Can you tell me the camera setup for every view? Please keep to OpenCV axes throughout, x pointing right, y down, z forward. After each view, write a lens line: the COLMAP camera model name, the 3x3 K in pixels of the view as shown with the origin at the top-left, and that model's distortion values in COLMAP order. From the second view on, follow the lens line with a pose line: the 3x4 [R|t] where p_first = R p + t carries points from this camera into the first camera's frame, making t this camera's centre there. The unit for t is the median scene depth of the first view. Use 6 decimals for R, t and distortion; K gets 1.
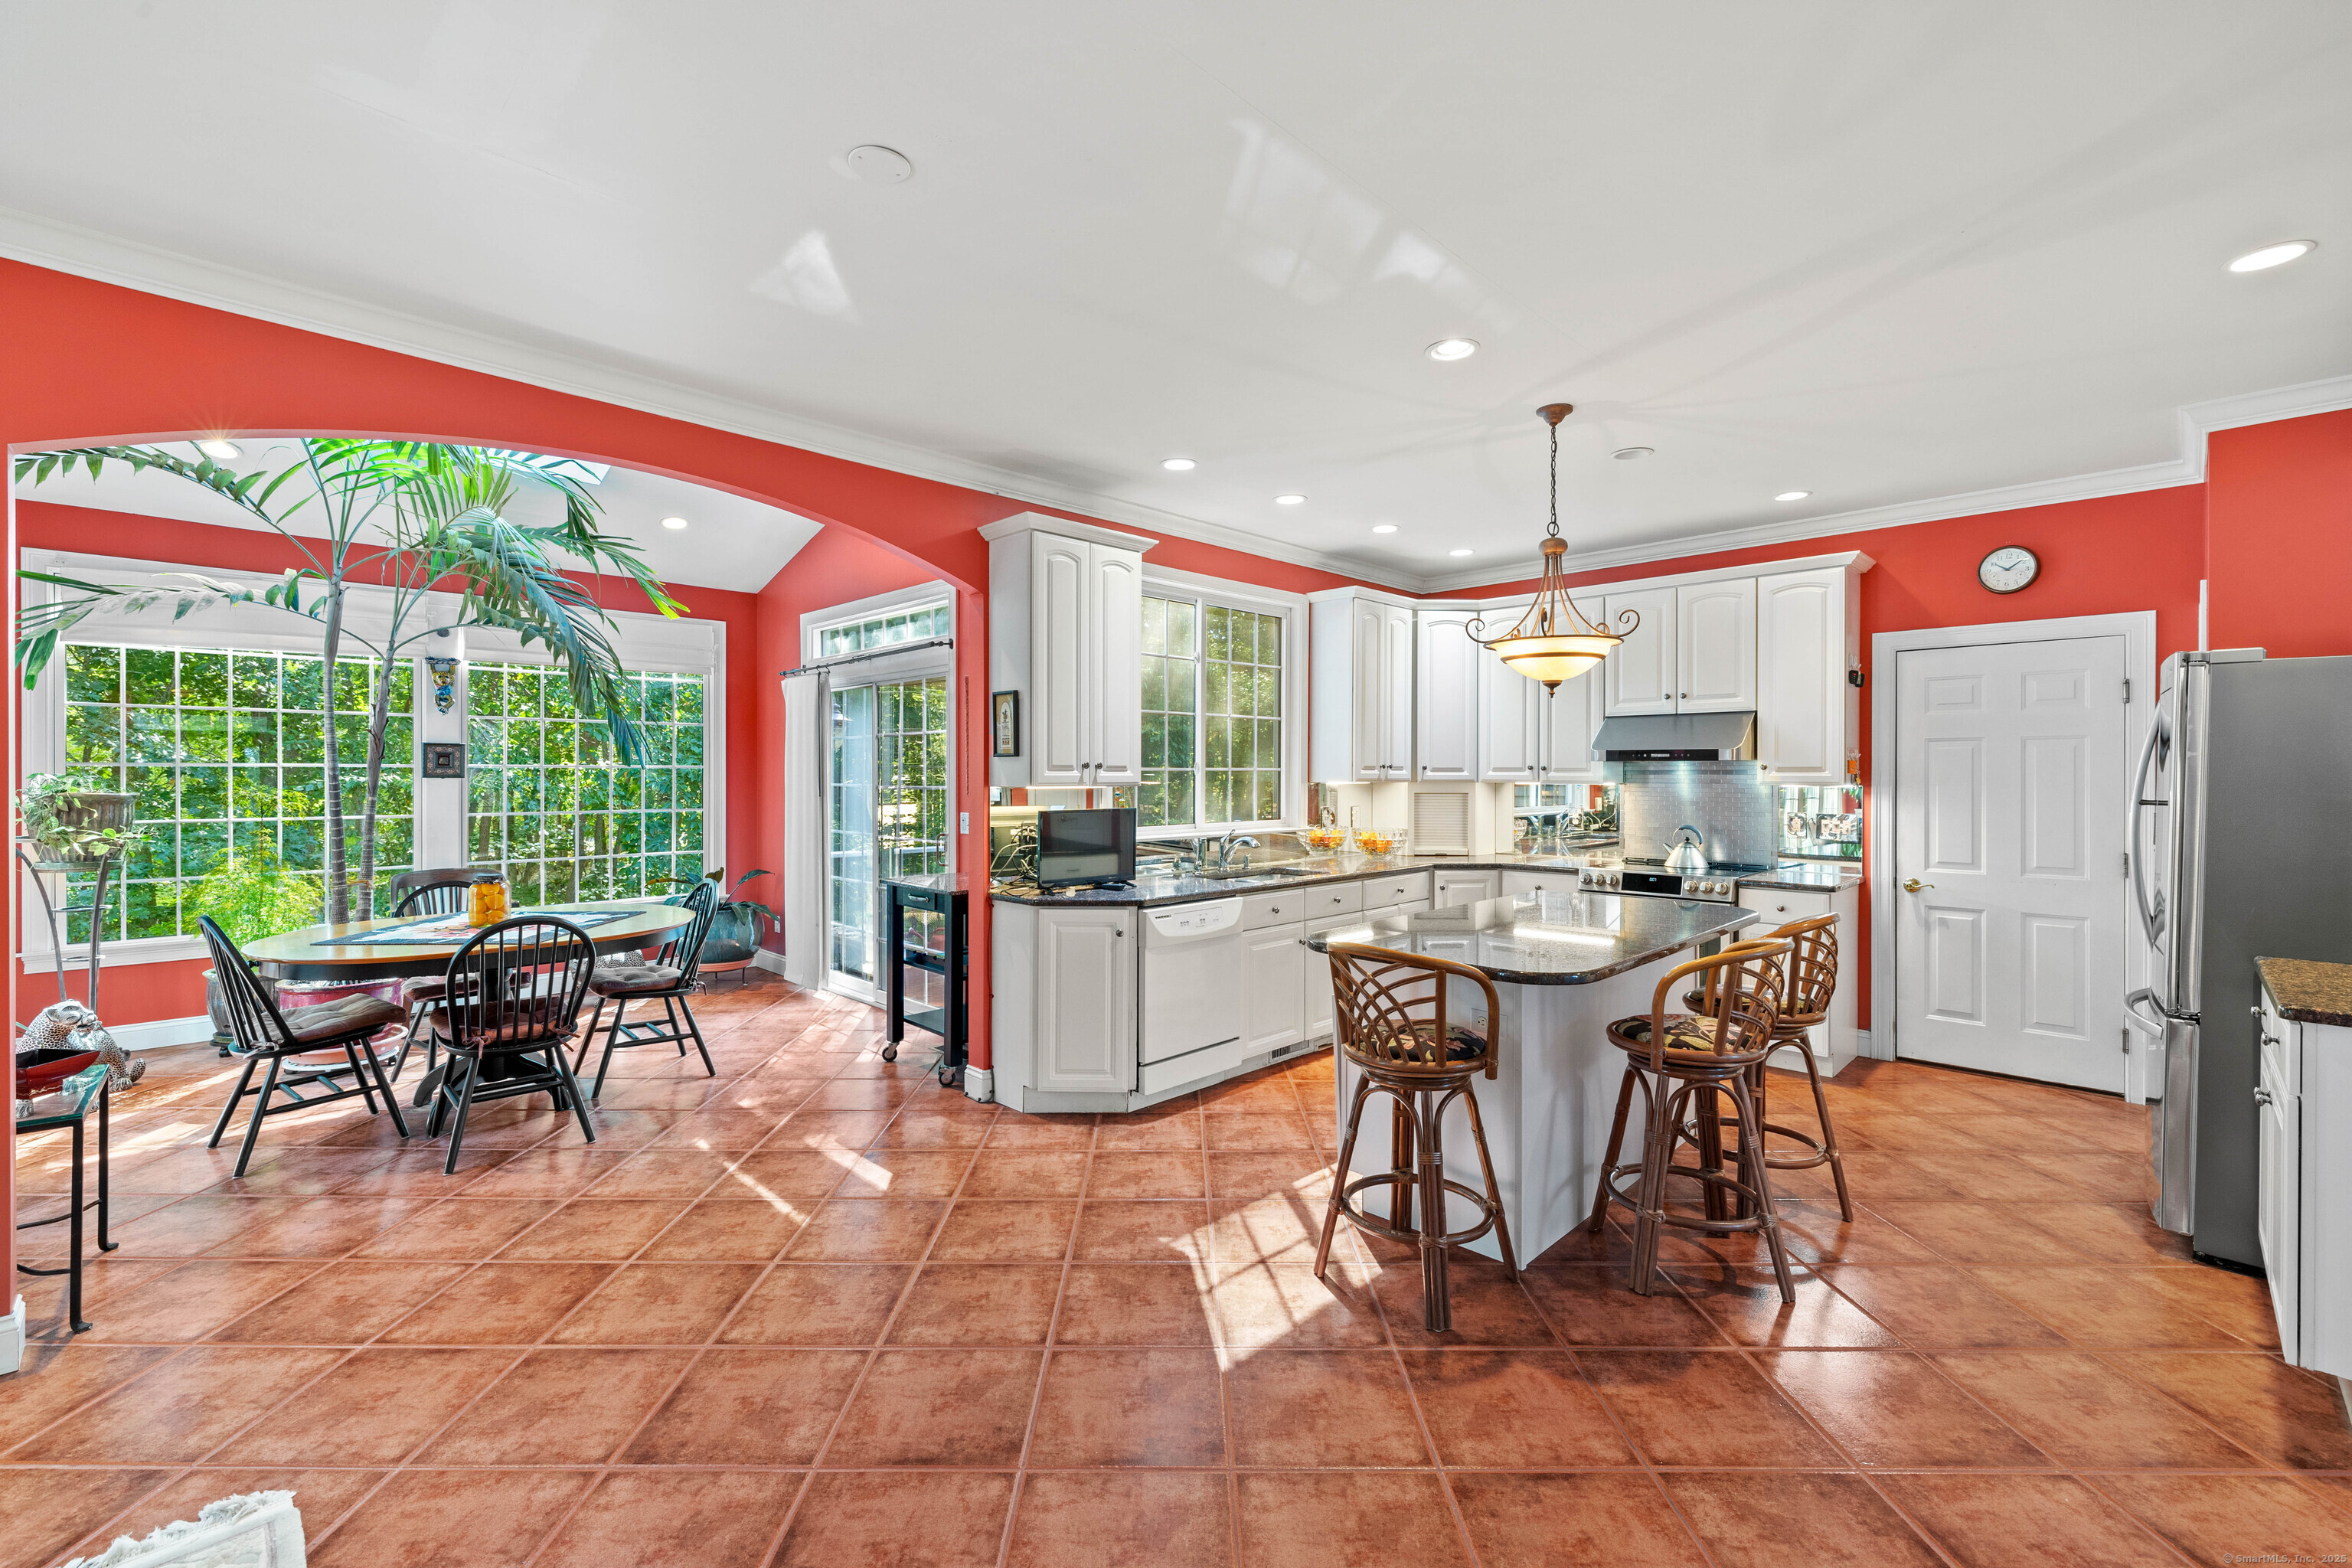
lens RADIAL K [[1019.8, 0, 1179.5], [0, 1019.8, 778.6], [0, 0, 1]] dist [0.000948, 0.000159]
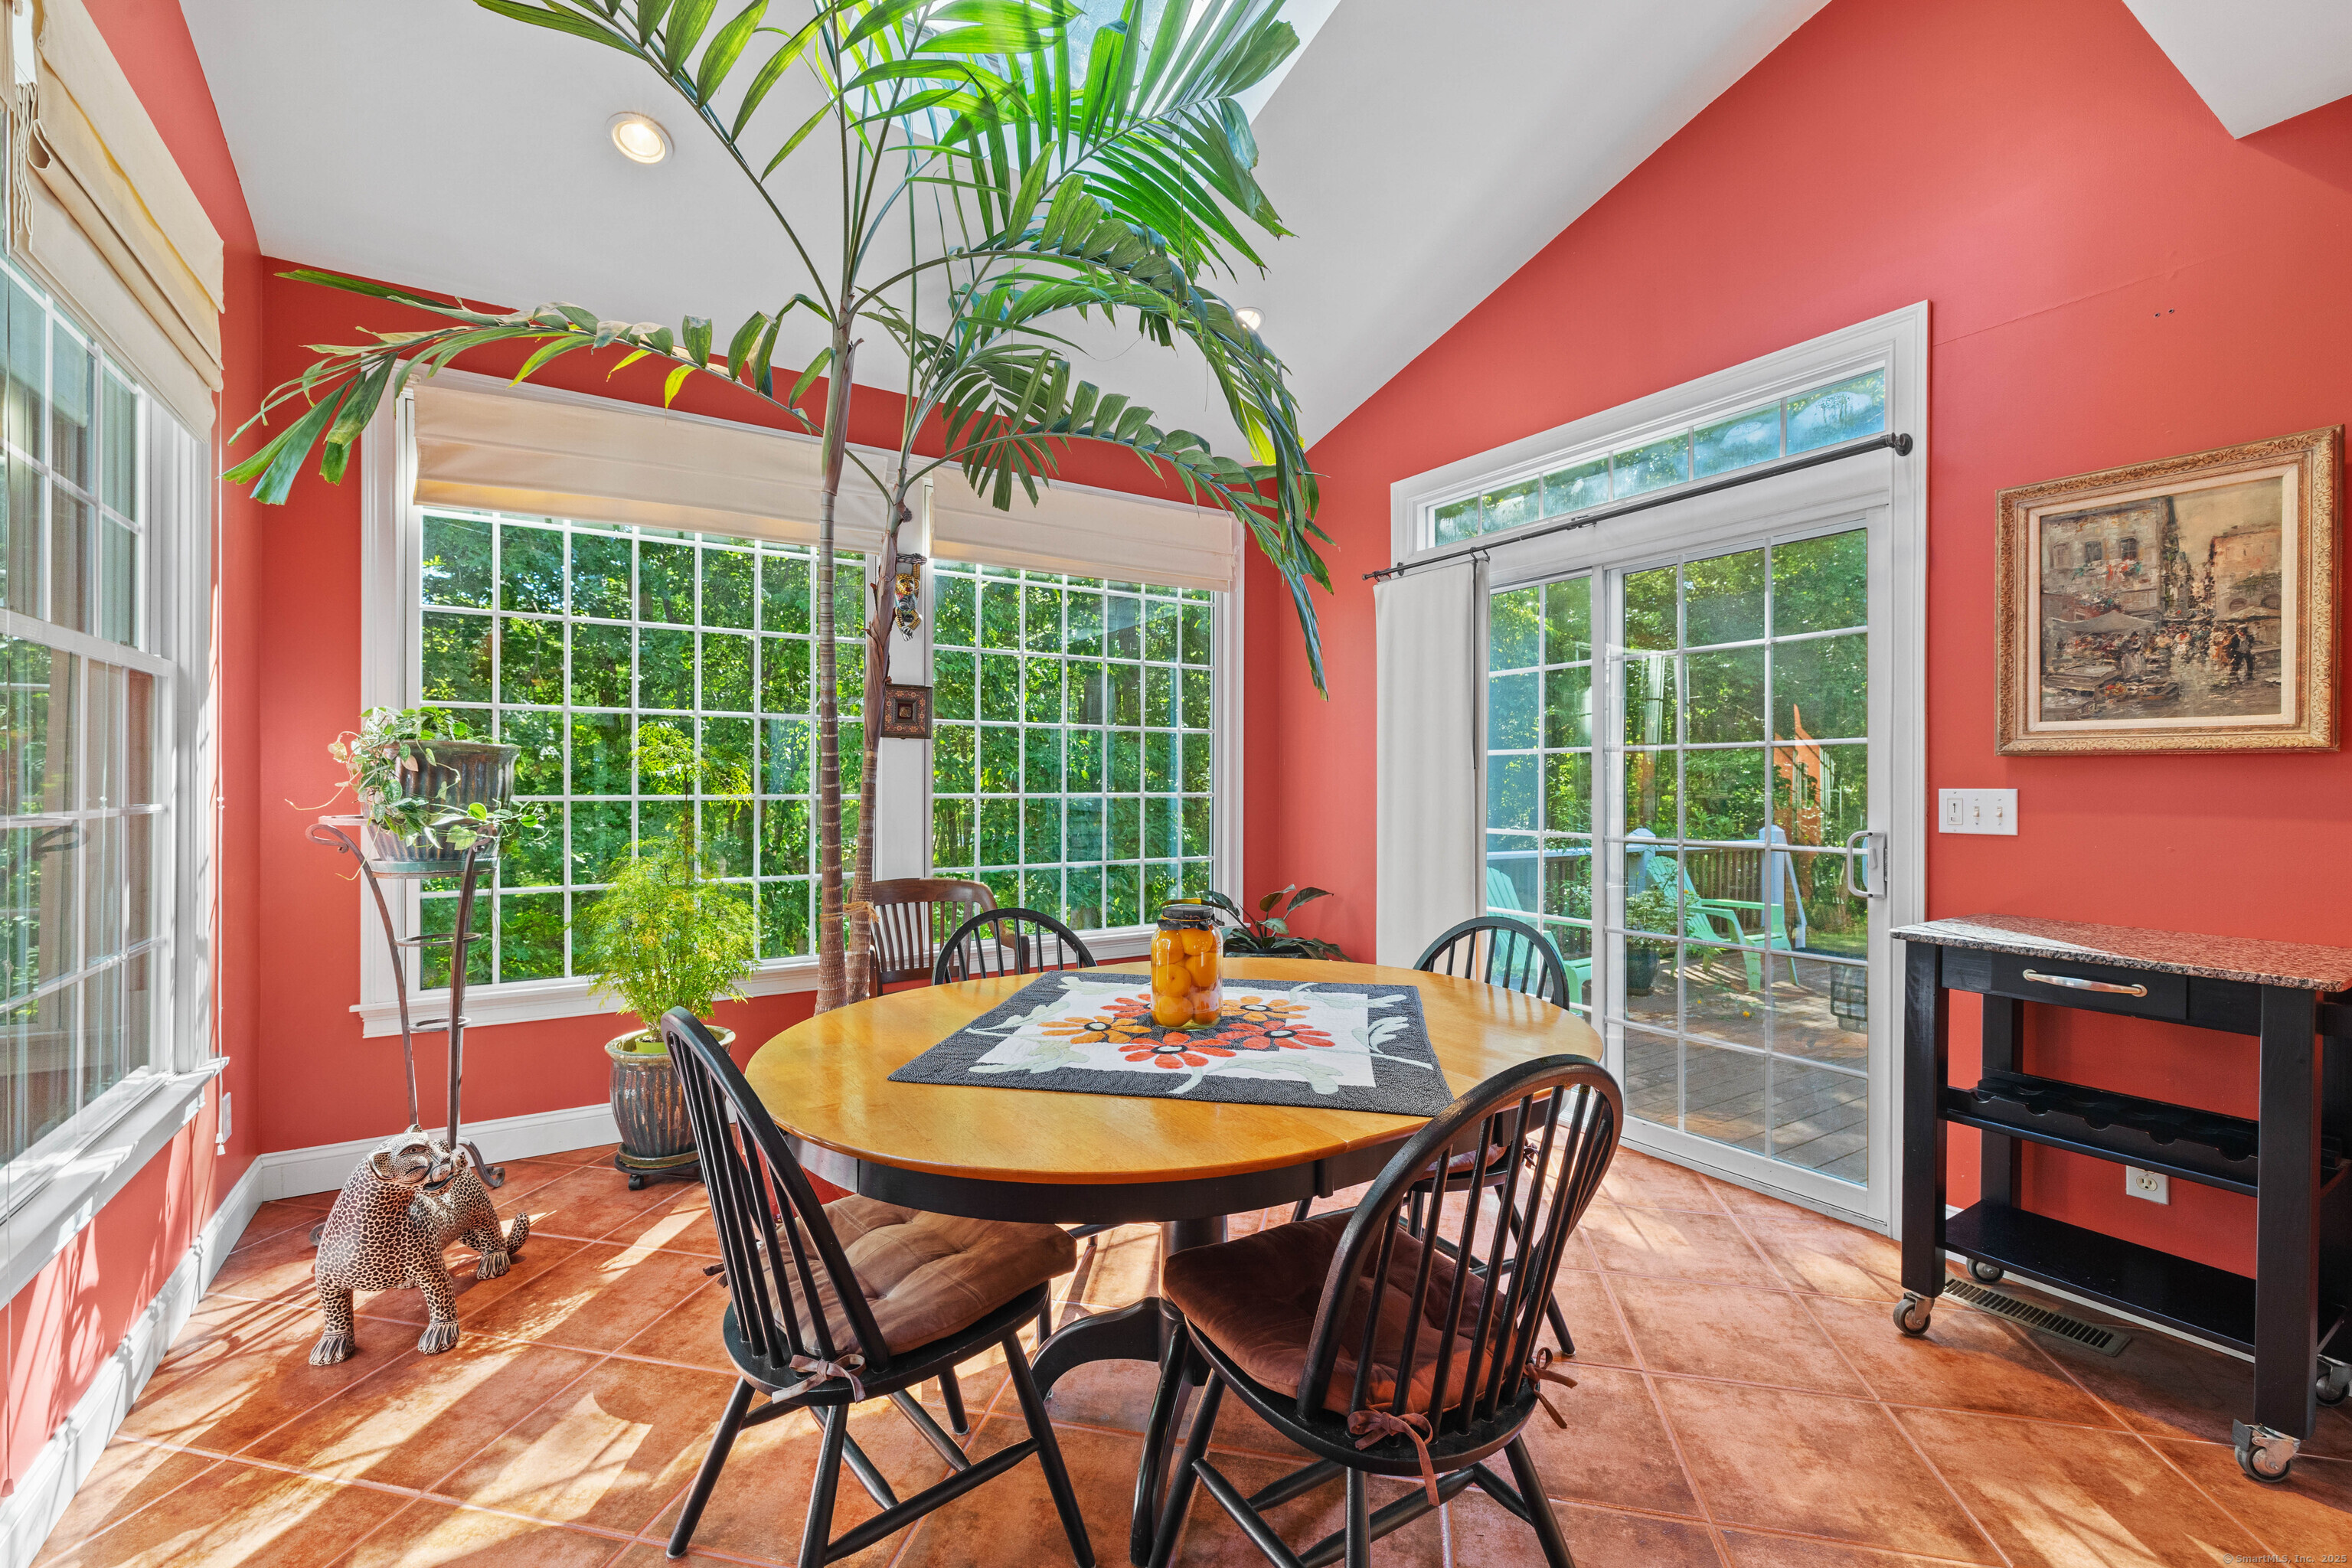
lens RADIAL K [[1019.8, 0, 1173.7], [0, 1019.8, 782.8], [0, 0, 1]] dist [0.000948, 0.000159]
pose [[0.977448, 0.001215, -0.211171, -0.496277], [-0.001648, 0.999997, -0.001878, 0.034726], [0.211169, 0.002184, 0.977447, 0.475943]]
